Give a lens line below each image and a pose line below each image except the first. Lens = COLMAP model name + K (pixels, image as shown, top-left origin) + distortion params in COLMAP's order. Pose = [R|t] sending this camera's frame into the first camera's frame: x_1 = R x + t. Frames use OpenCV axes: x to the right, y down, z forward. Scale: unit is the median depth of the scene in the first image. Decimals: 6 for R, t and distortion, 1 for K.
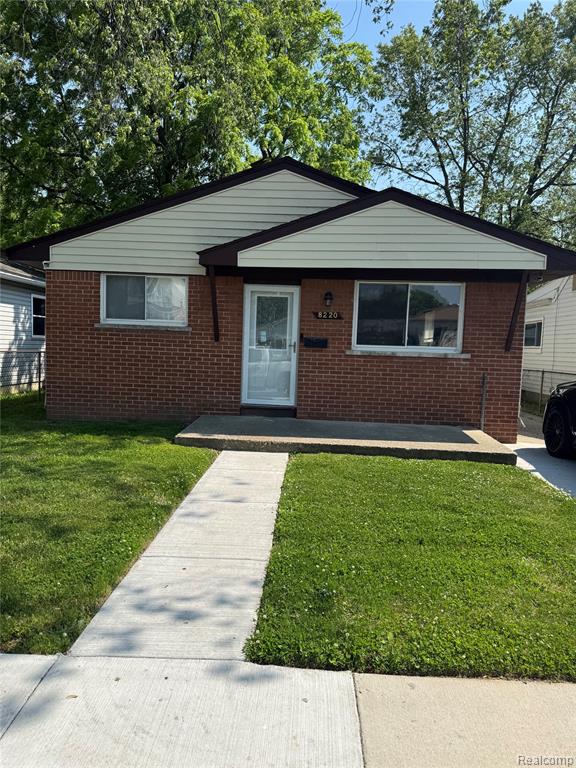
lens RADIAL K [[537.5, 0, 284.0], [0, 537.5, 381.0], [0, 0, 1]] dist [0.056612, -0.067445]
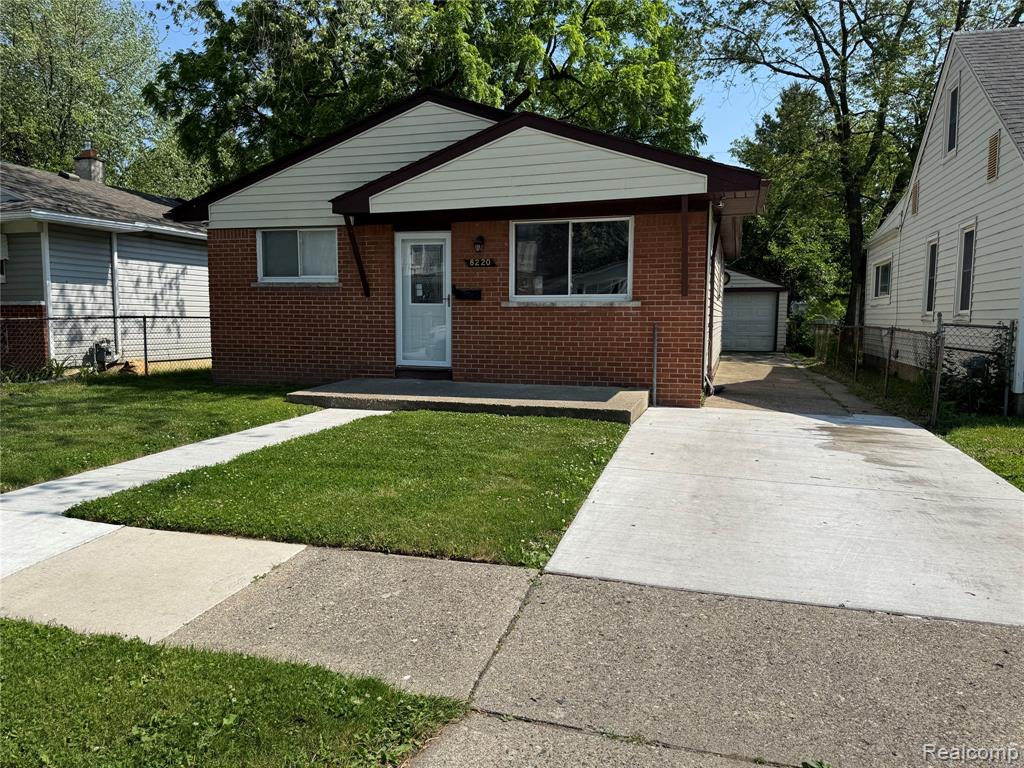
lens RADIAL K [[716.7, 0, 512.6], [0, 716.7, 384.1], [0, 0, 1]] dist [0.056612, -0.067445]
pose [[0.967868, -0.005709, -0.251392, 0.423735], [0.011976, 0.999654, 0.023405, 0.049197], [0.251172, -0.025663, 0.967602, -0.124885]]
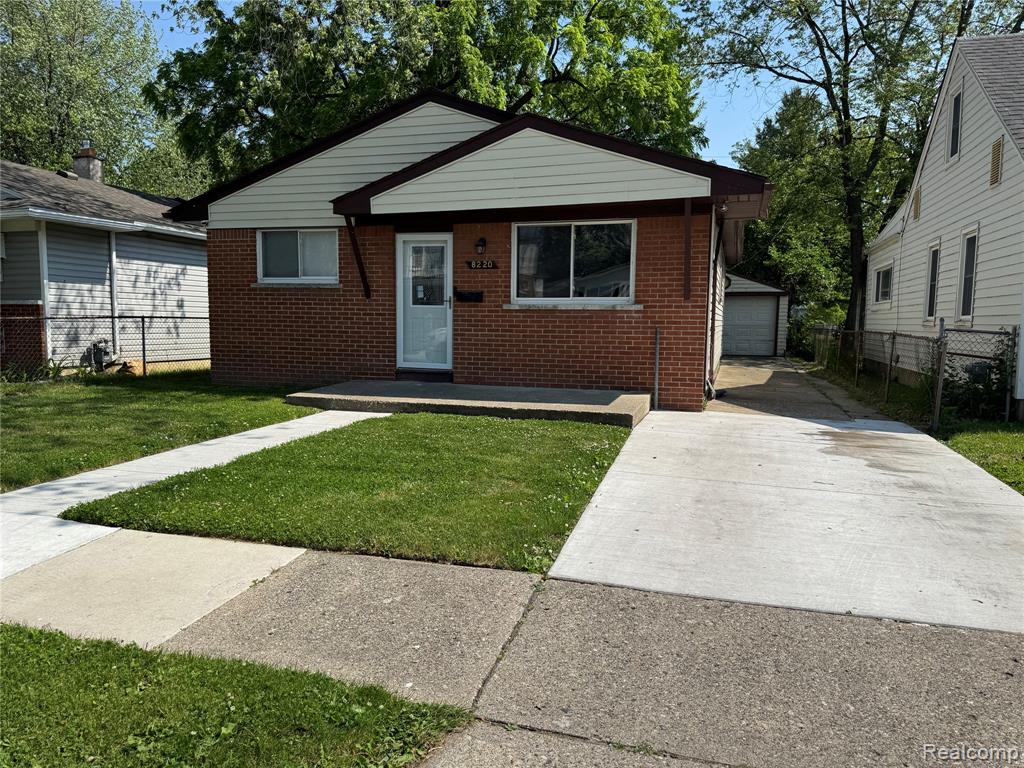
lens RADIAL K [[716.7, 0, 516.7], [0, 716.7, 386.8], [0, 0, 1]] dist [0.056612, -0.067445]
pose [[0.969532, -0.000073, -0.244966, 0.419499], [0.005894, 0.999717, 0.023028, 0.049524], [0.244895, -0.023770, 0.969258, -0.120204]]
